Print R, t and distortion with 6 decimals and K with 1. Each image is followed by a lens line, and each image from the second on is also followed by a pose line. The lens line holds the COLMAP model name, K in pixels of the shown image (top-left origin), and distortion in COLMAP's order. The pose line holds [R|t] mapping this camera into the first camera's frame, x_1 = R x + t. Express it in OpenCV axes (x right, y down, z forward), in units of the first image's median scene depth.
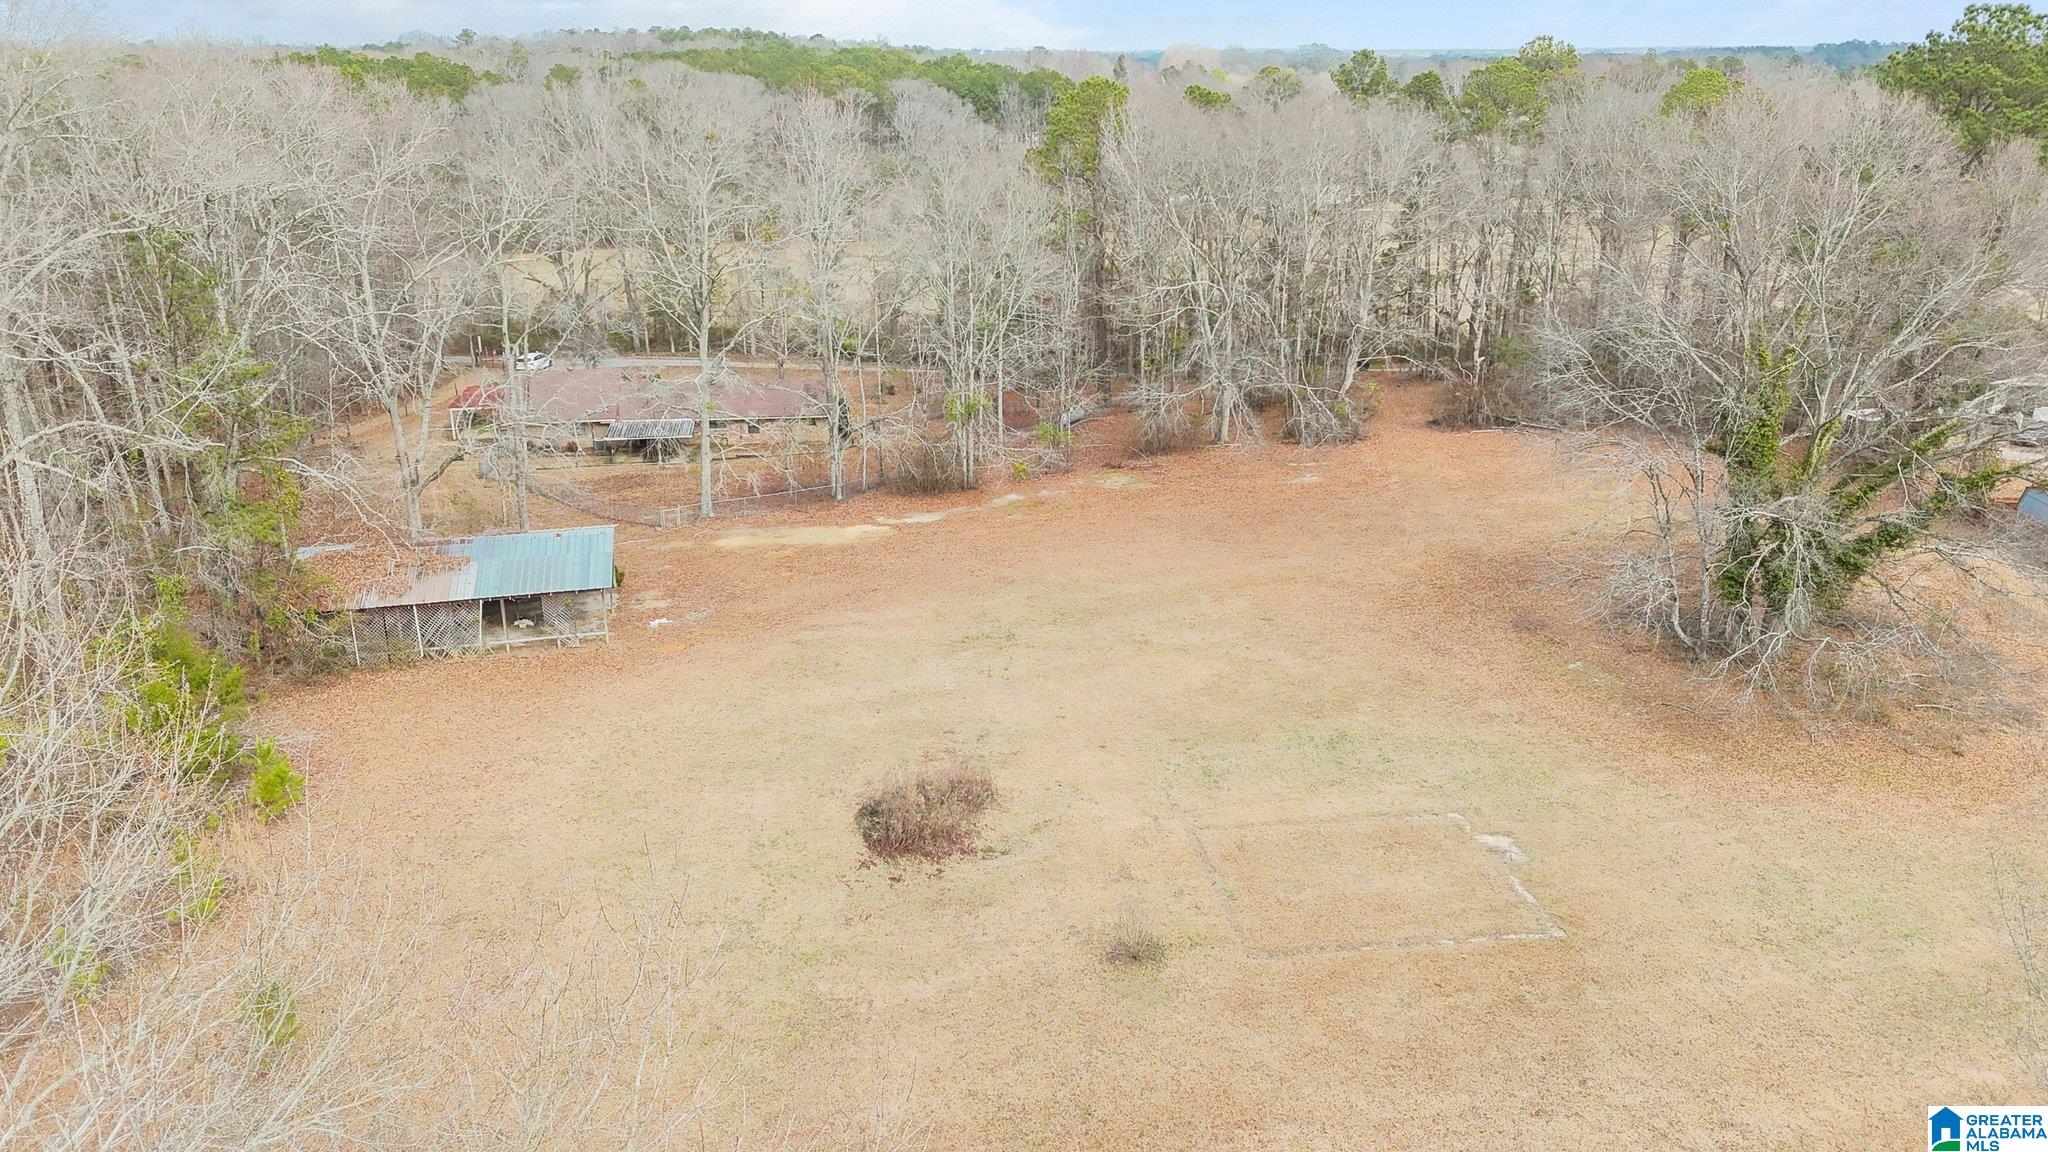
lens RADIAL K [[1533.0, 0, 1033.8], [0, 1533.0, 571.0], [0, 0, 1]] dist [0.051116, -0.006626]
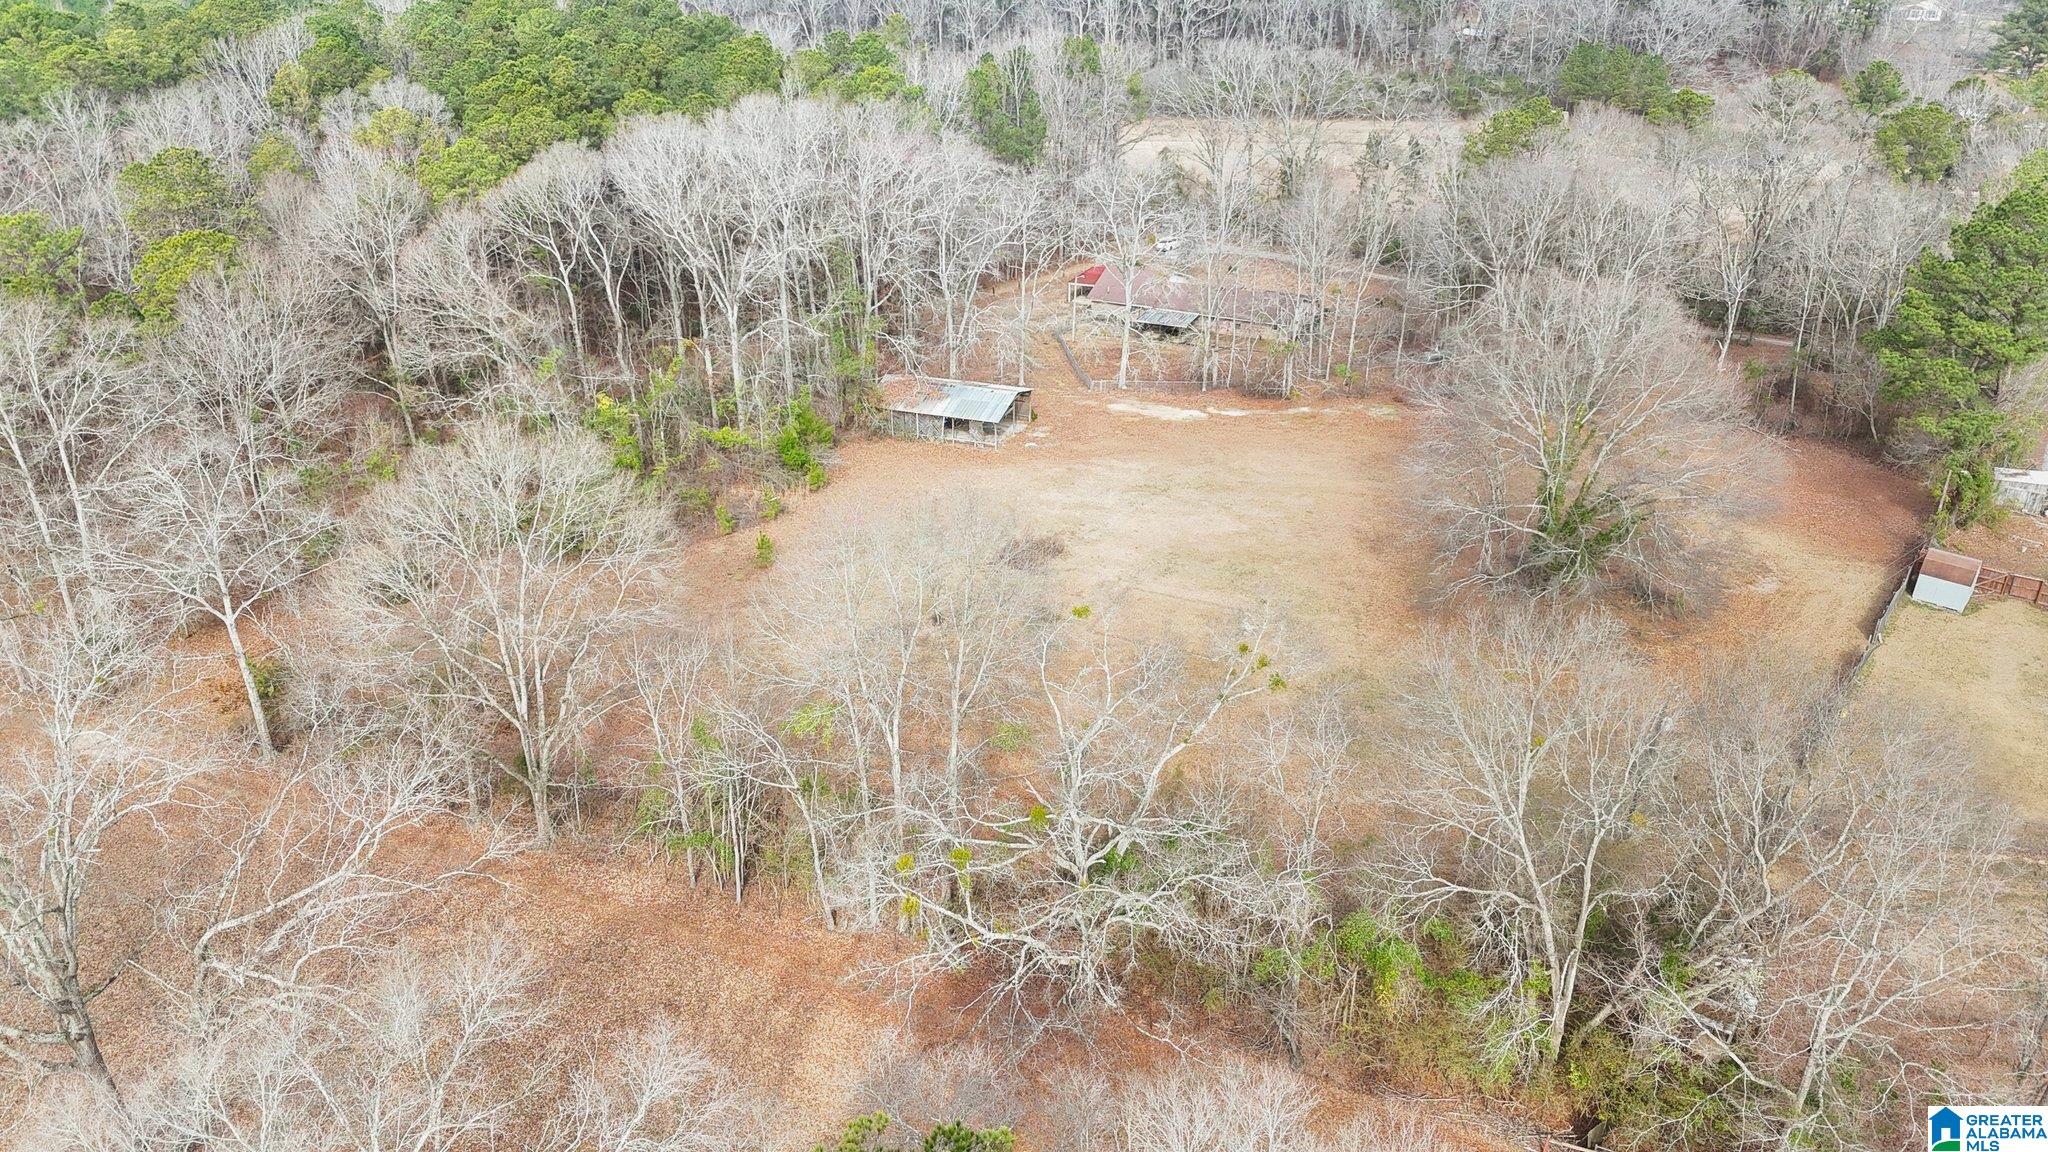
lens RADIAL K [[1533.0, 0, 1030.1], [0, 1533.0, 572.8], [0, 0, 1]] dist [0.051116, -0.006626]
pose [[0.841703, 0.245401, -0.480952, 0.795256], [-0.180202, 0.967350, 0.178215, -0.168756], [0.508983, -0.063336, 0.858443, -0.746839]]
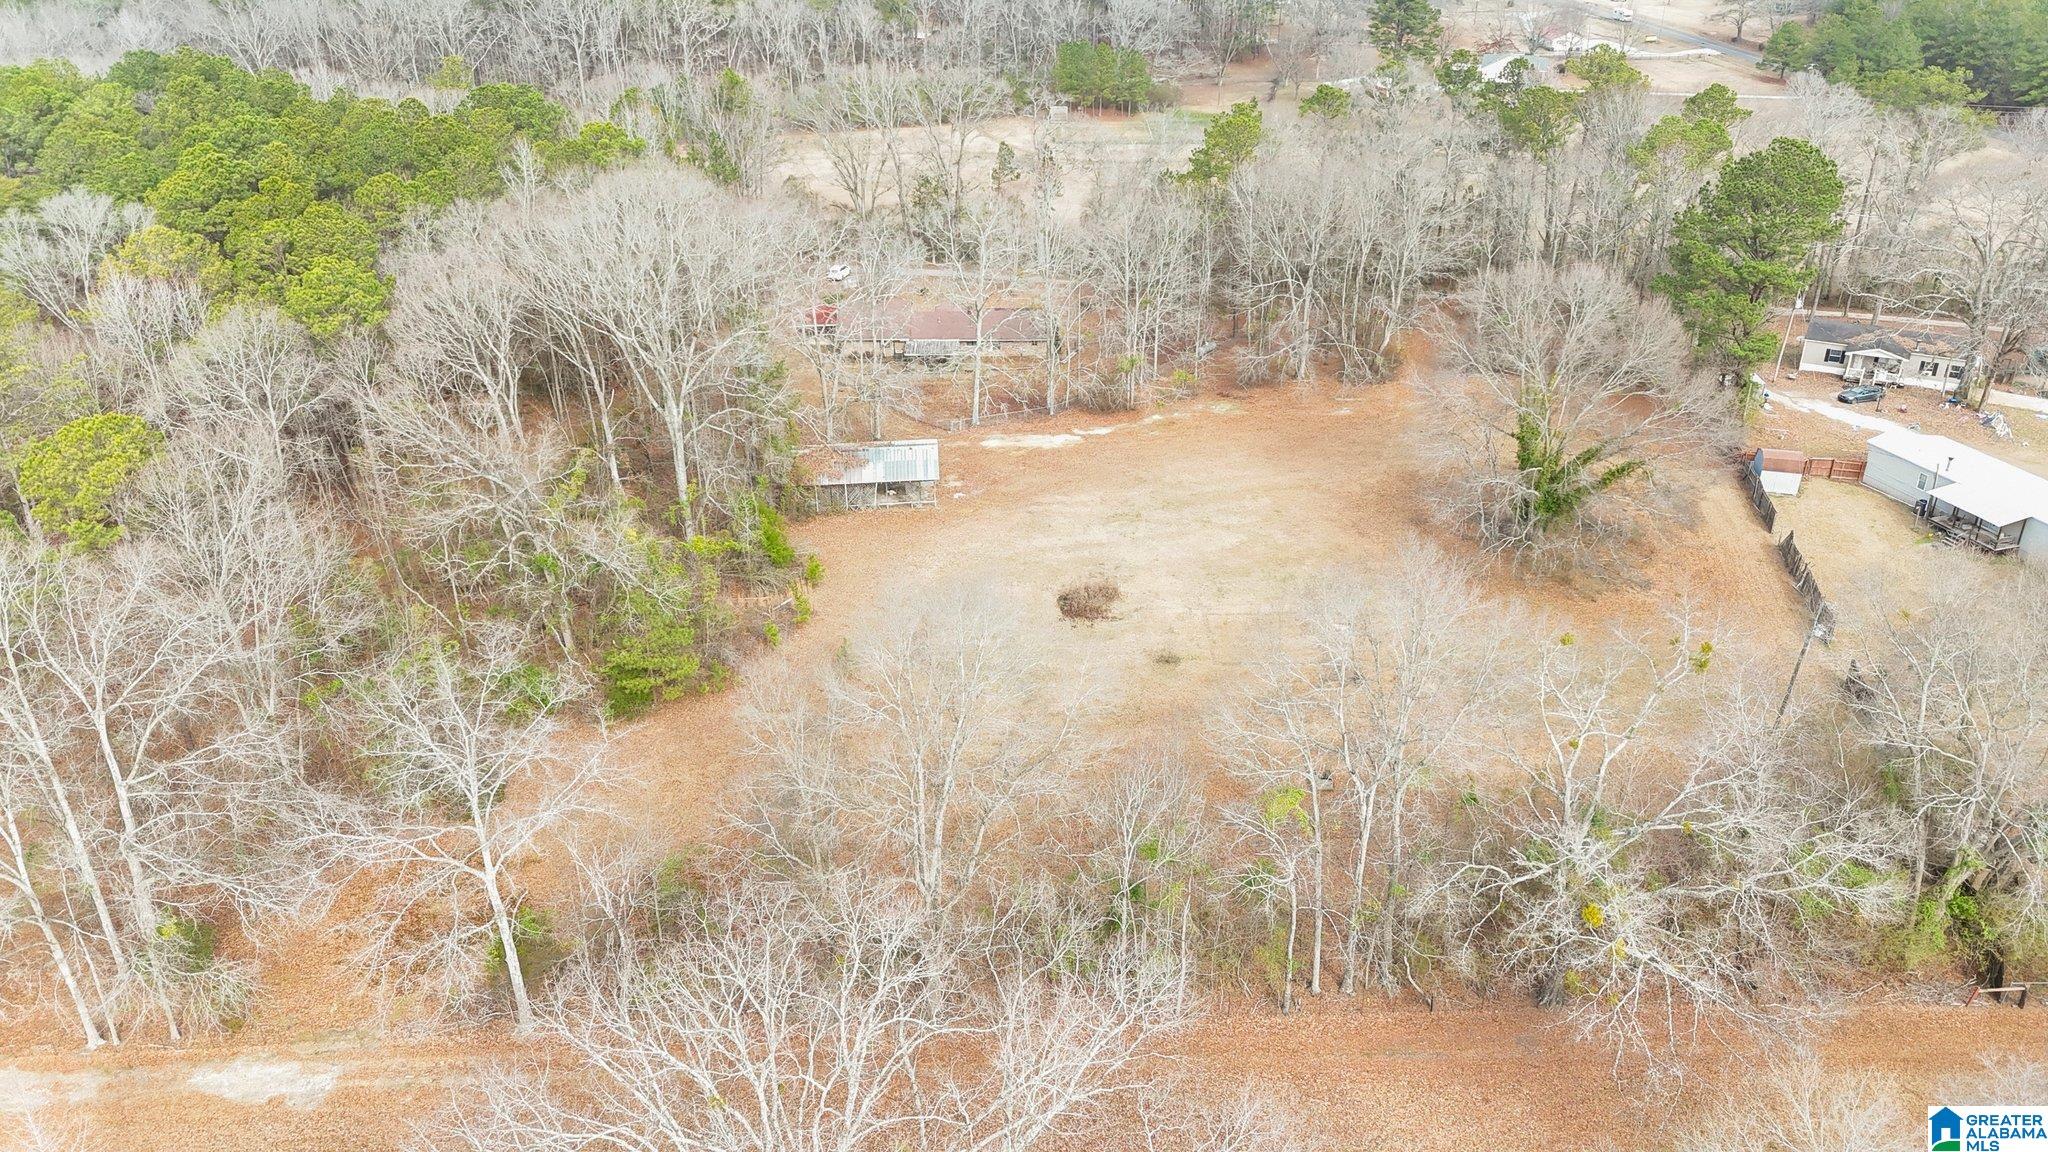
lens RADIAL K [[1533.0, 0, 1015.5], [0, 1533.0, 577.4], [0, 0, 1]] dist [0.051116, -0.006626]
pose [[0.989403, 0.058448, -0.132910, 0.094353], [-0.040124, 0.989815, 0.136589, -0.139367], [0.139540, -0.129808, 0.981671, -0.950003]]
